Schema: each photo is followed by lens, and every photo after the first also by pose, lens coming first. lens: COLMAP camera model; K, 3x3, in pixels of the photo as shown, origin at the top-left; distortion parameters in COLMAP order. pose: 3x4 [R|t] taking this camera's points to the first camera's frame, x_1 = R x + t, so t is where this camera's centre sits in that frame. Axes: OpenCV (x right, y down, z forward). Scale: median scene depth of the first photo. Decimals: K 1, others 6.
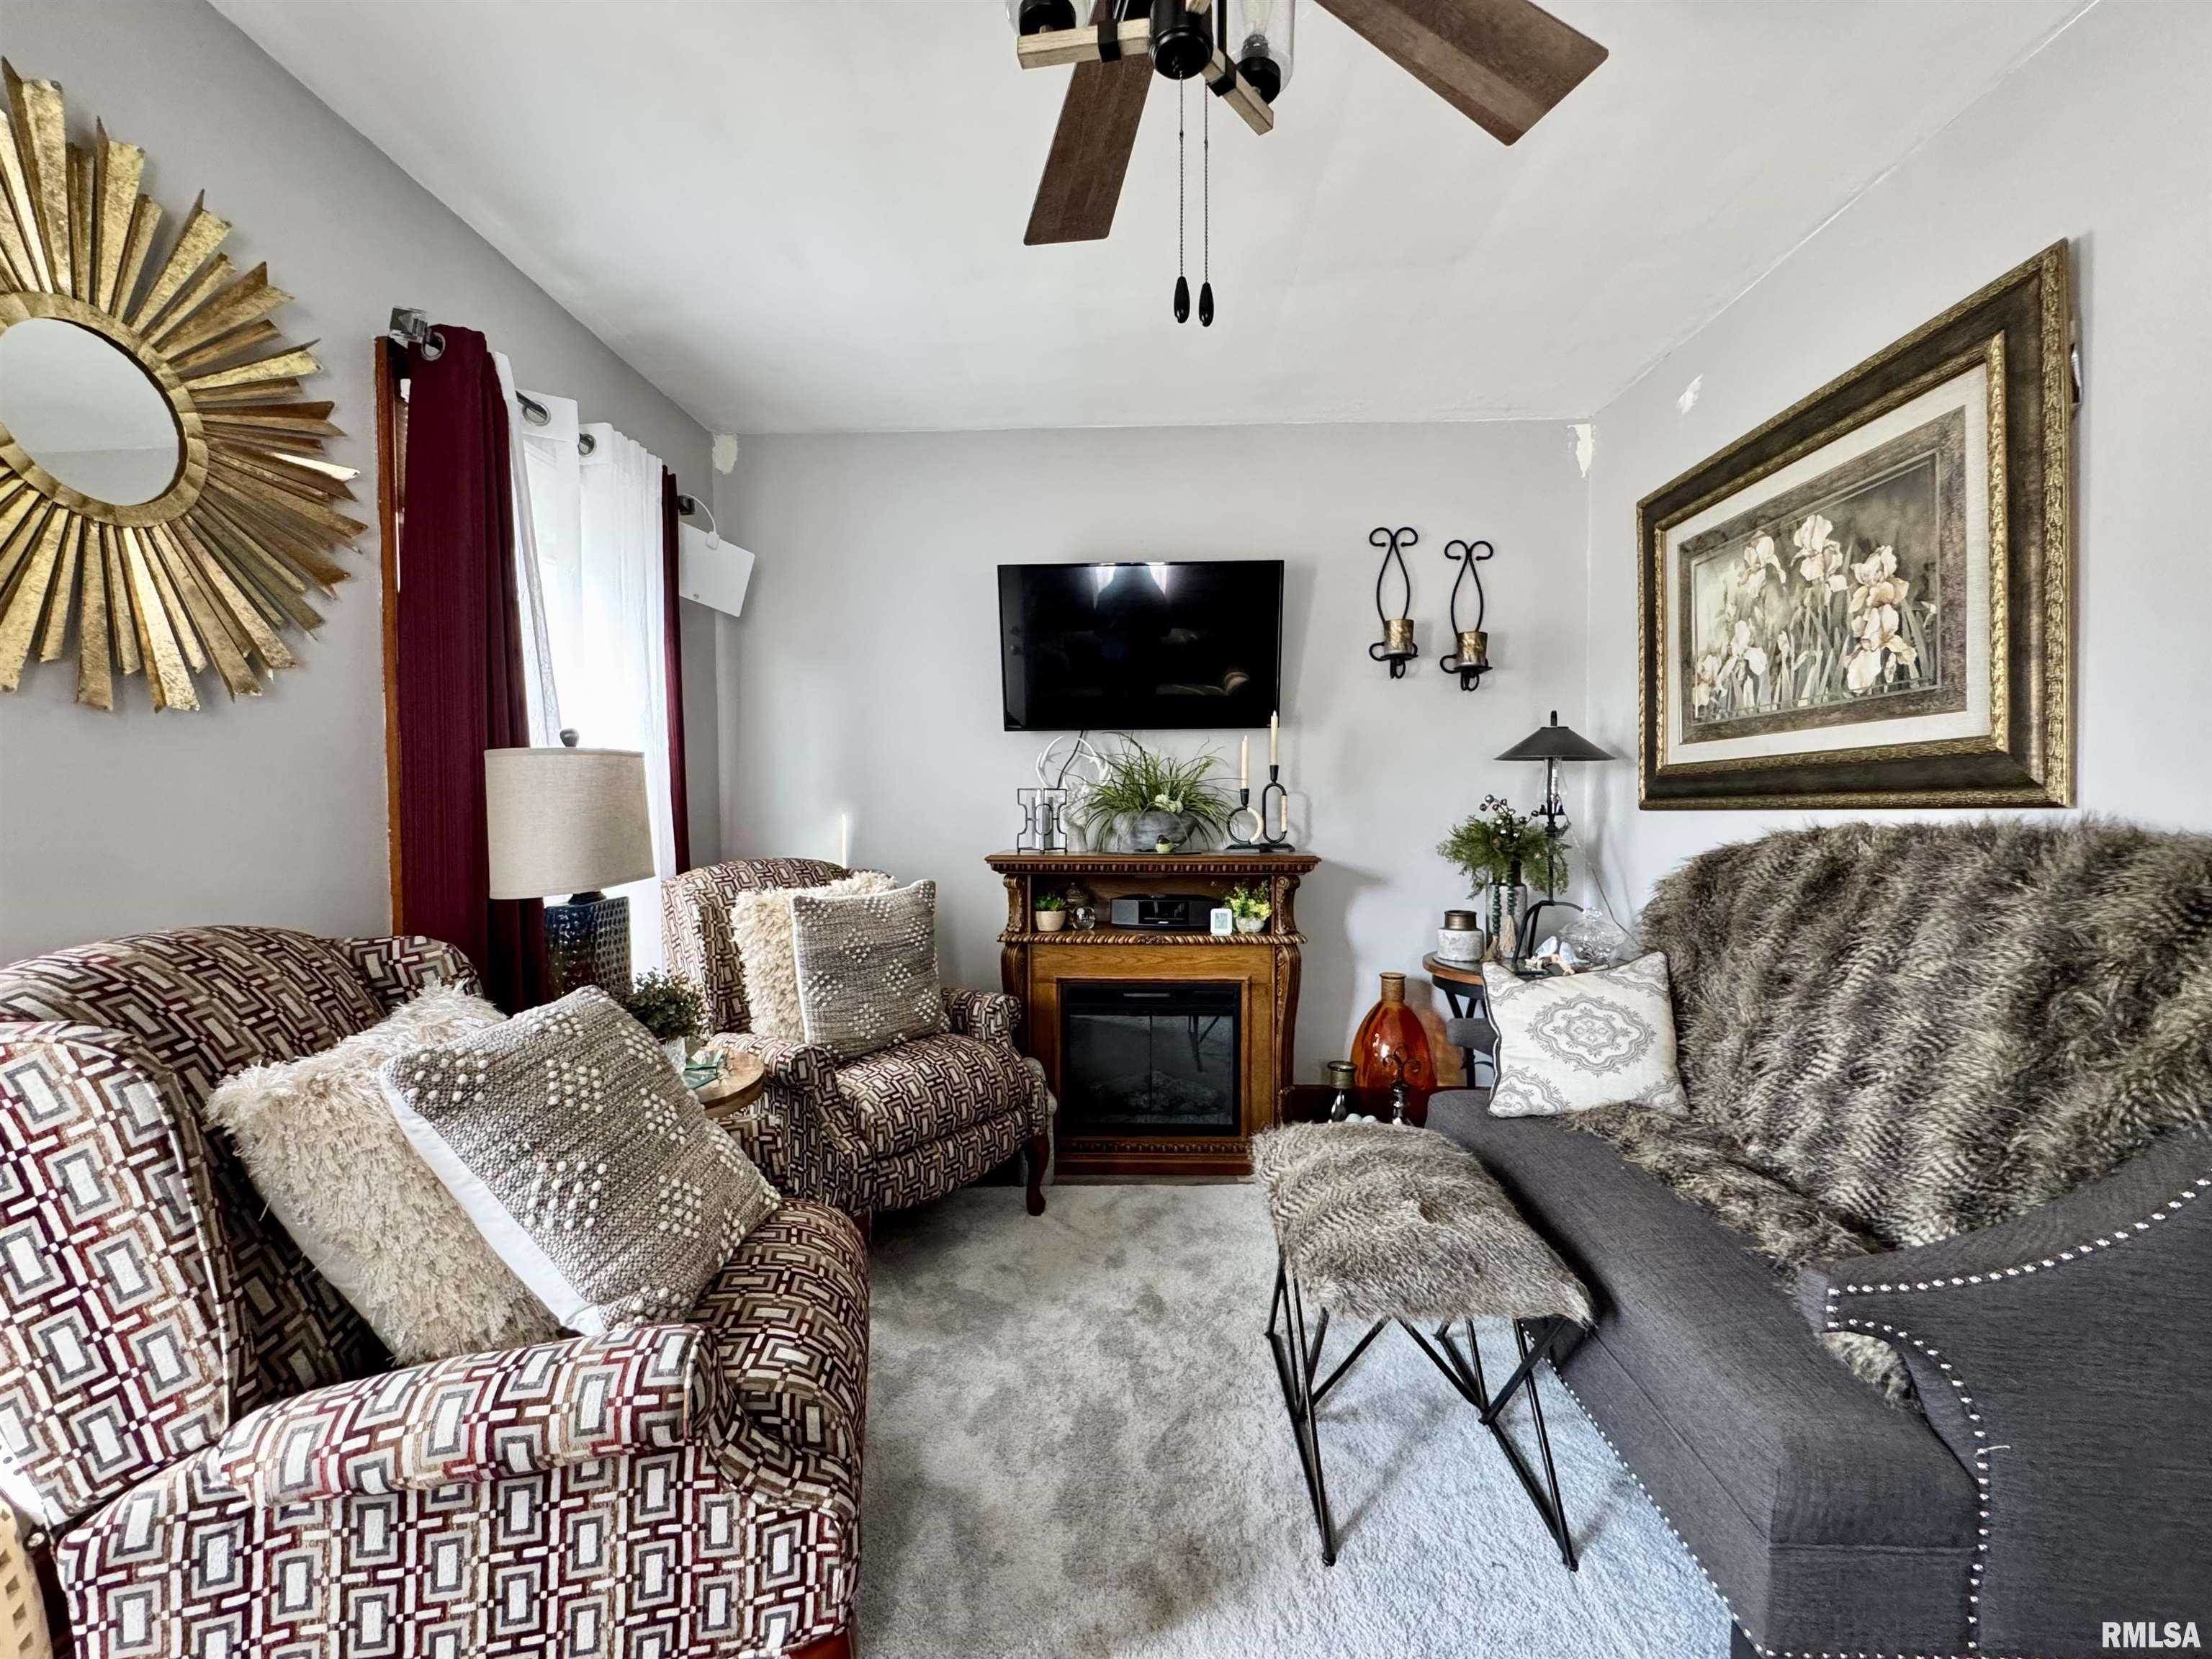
lens RADIAL K [[892.0, 0, 1111.1], [0, 892.0, 820.4], [0, 0, 1]] dist [-0.002551, 0.000795]
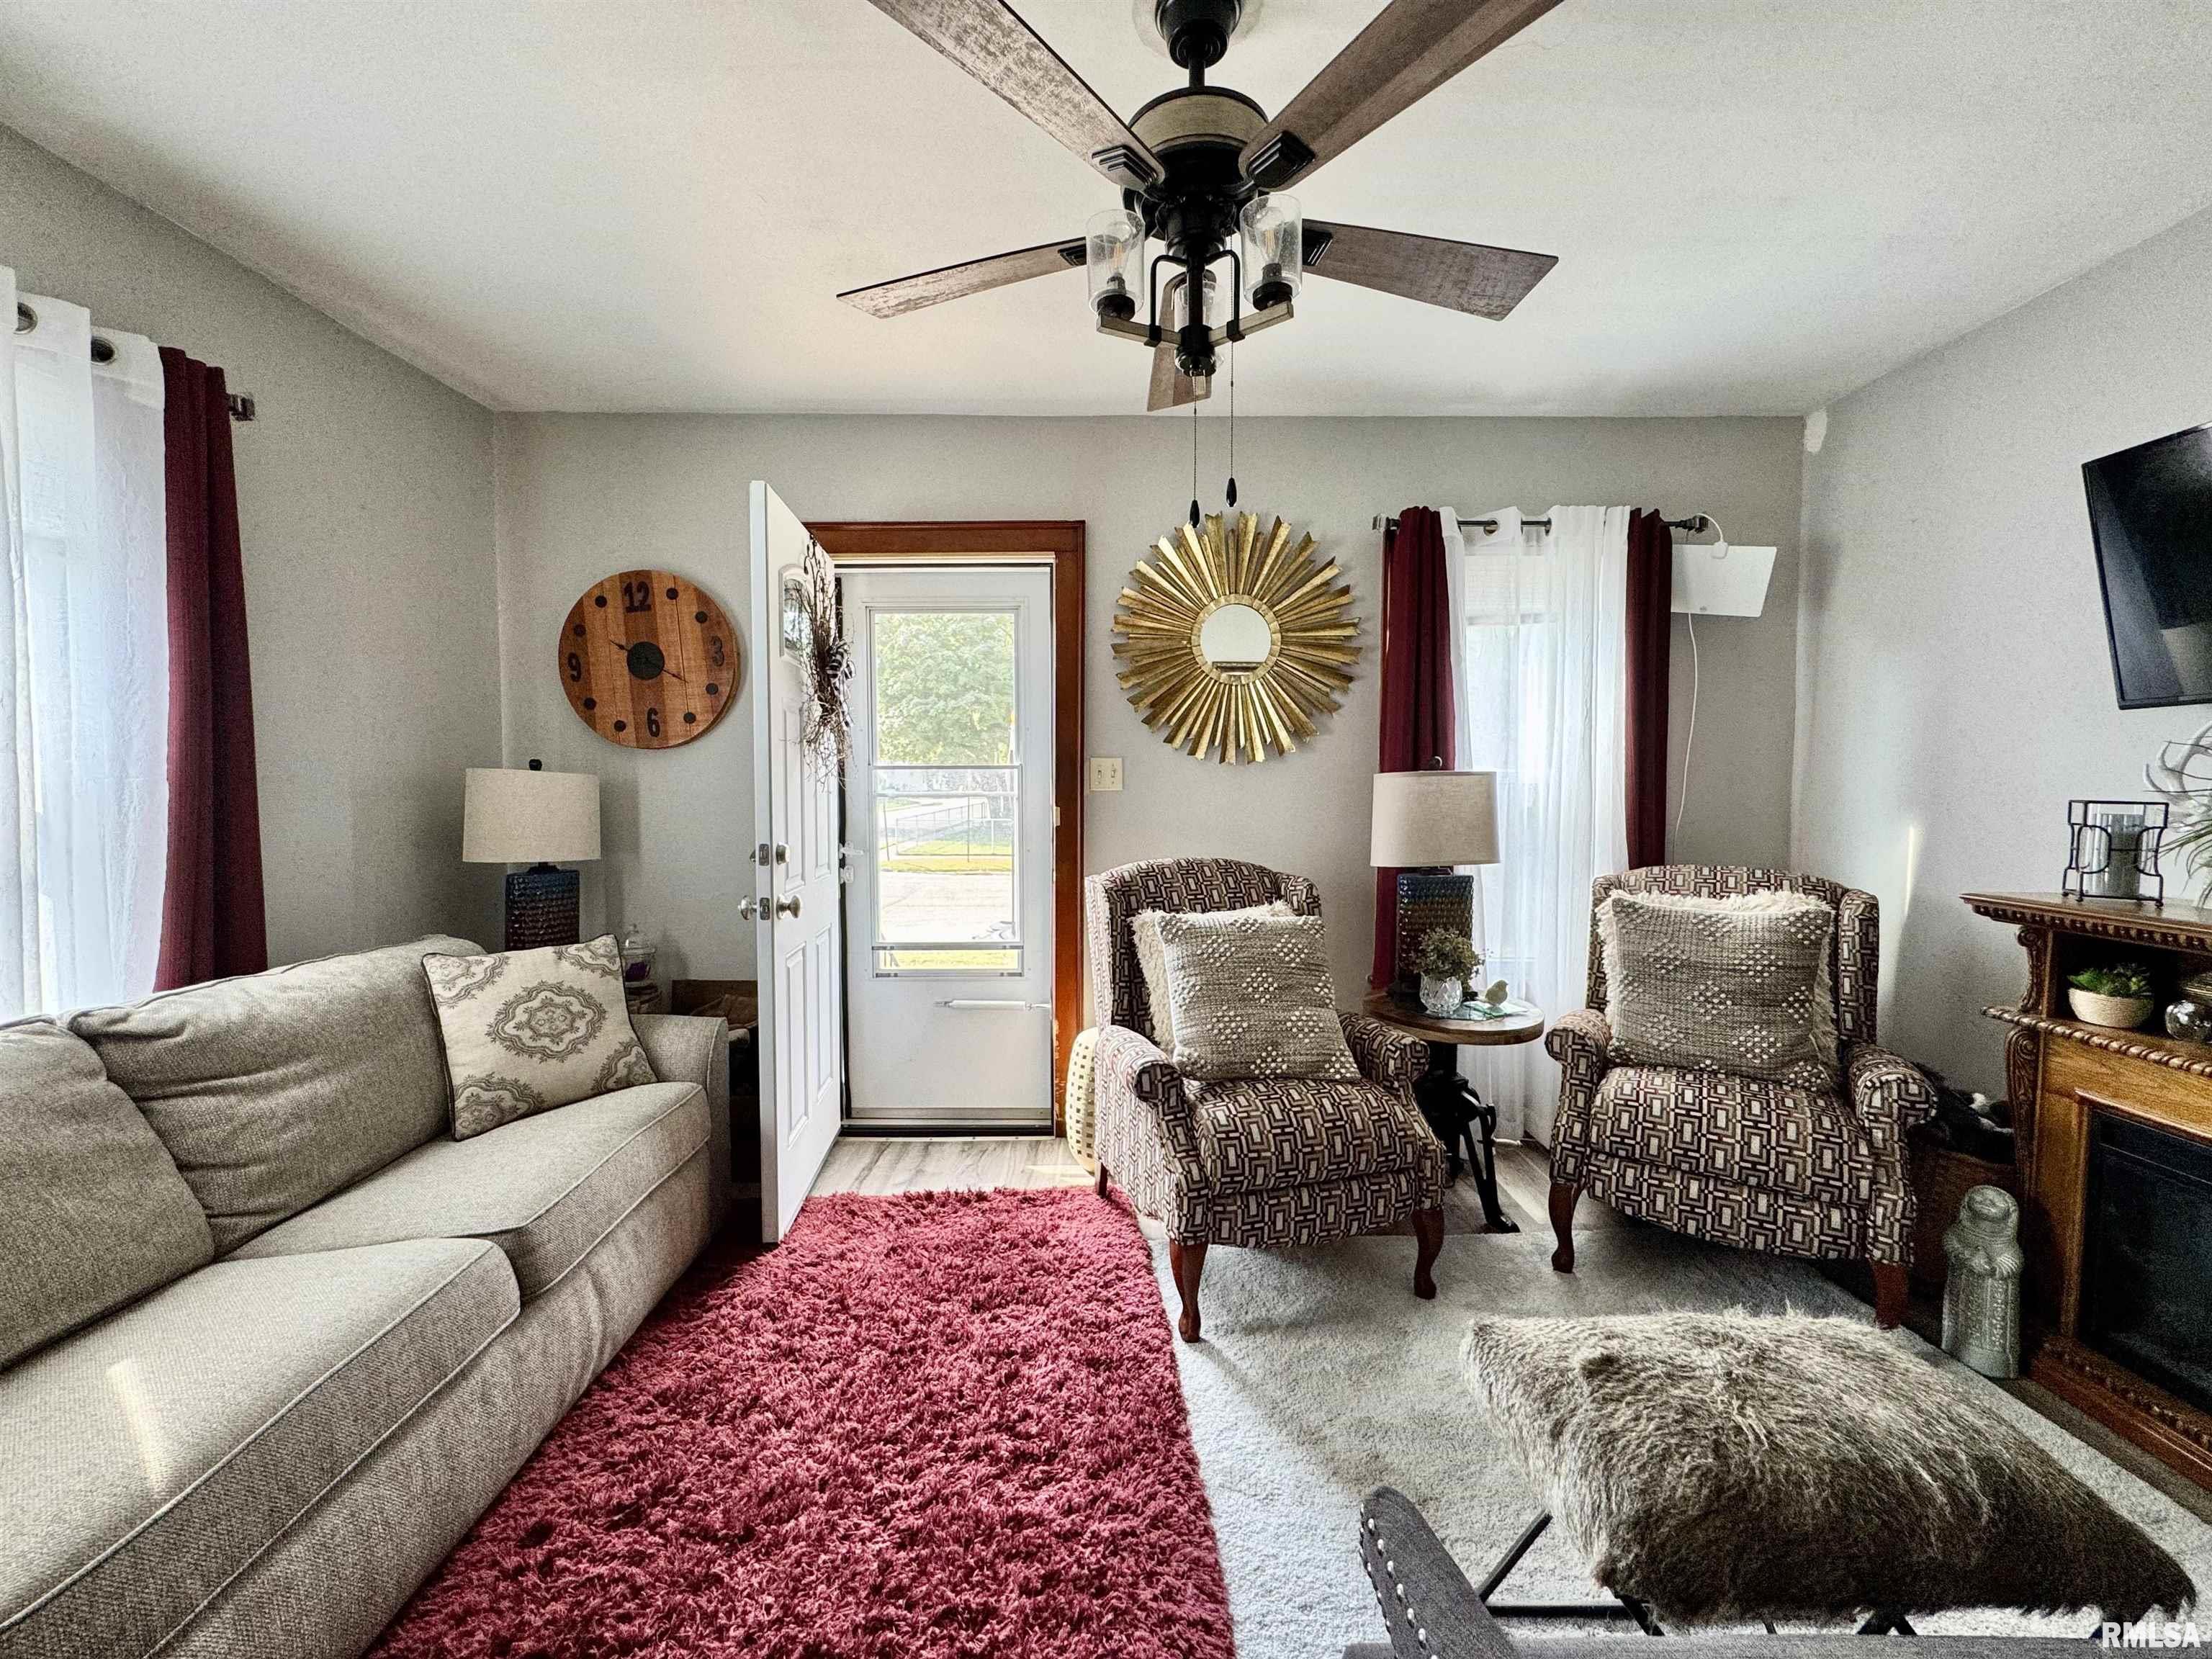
lens RADIAL K [[892.0, 0, 1095.9], [0, 892.0, 820.6], [0, 0, 1]] dist [-0.002551, 0.000795]
pose [[0.022618, 0.049811, -0.998502, 0.797344], [-0.022021, 0.998541, 0.049315, -0.055813], [0.999502, 0.020873, 0.023682, 0.378277]]
